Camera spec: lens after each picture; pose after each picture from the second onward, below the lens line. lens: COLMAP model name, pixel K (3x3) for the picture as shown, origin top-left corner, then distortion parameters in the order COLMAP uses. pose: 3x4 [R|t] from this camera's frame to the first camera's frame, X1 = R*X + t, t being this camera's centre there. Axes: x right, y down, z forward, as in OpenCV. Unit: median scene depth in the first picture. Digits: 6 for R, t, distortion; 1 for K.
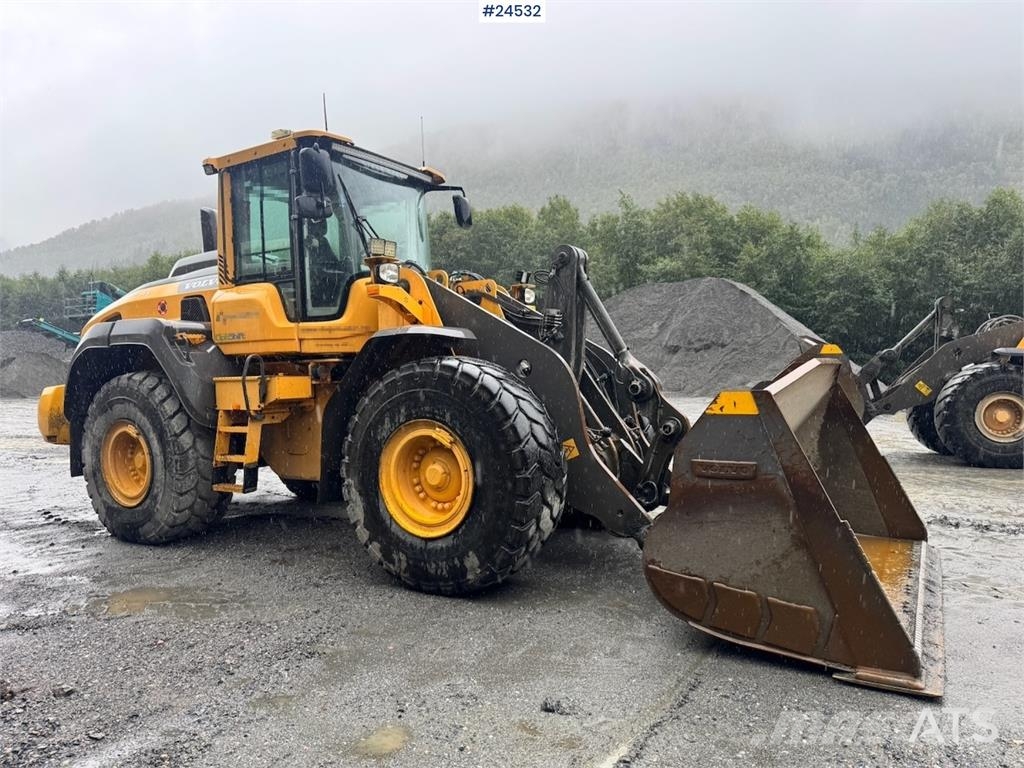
lens RADIAL K [[724.2, 0, 507.2], [0, 724.2, 389.7], [0, 0, 1]] dist [0.042225, -0.051778]
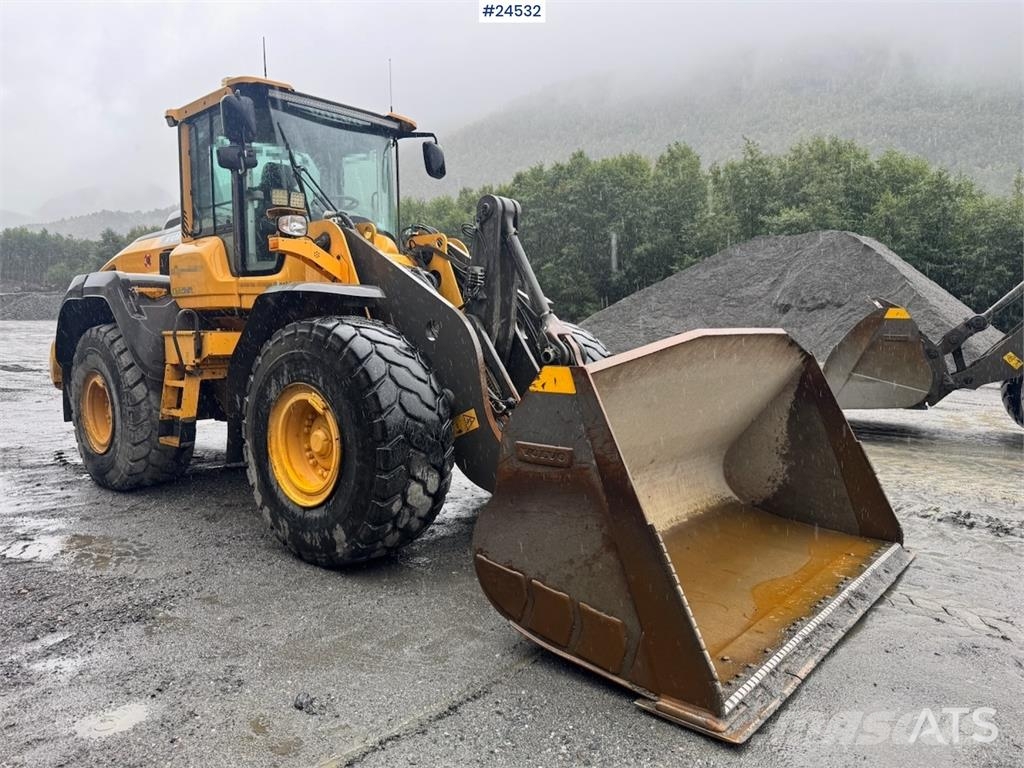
lens RADIAL K [[724.2, 0, 508.9], [0, 724.2, 385.7], [0, 0, 1]] dist [0.042225, -0.051778]
pose [[0.985112, 0.036756, -0.167940, 0.247864], [-0.027087, 0.997860, 0.059507, -0.014819], [0.169768, -0.054072, 0.984000, 0.086638]]
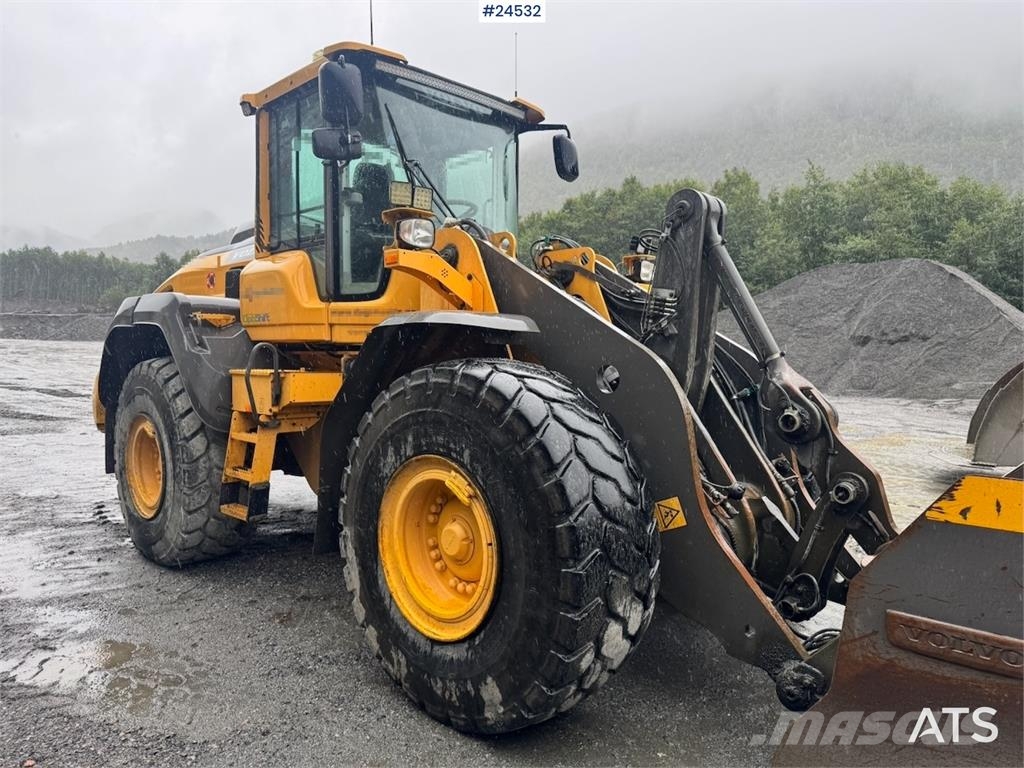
lens RADIAL K [[724.2, 0, 507.3], [0, 724.2, 383.5], [0, 0, 1]] dist [0.042225, -0.051778]
pose [[0.973778, 0.046519, -0.222696, 0.070054], [-0.042528, 0.998838, 0.022686, -0.032928], [0.223492, -0.012620, 0.974624, 0.303394]]
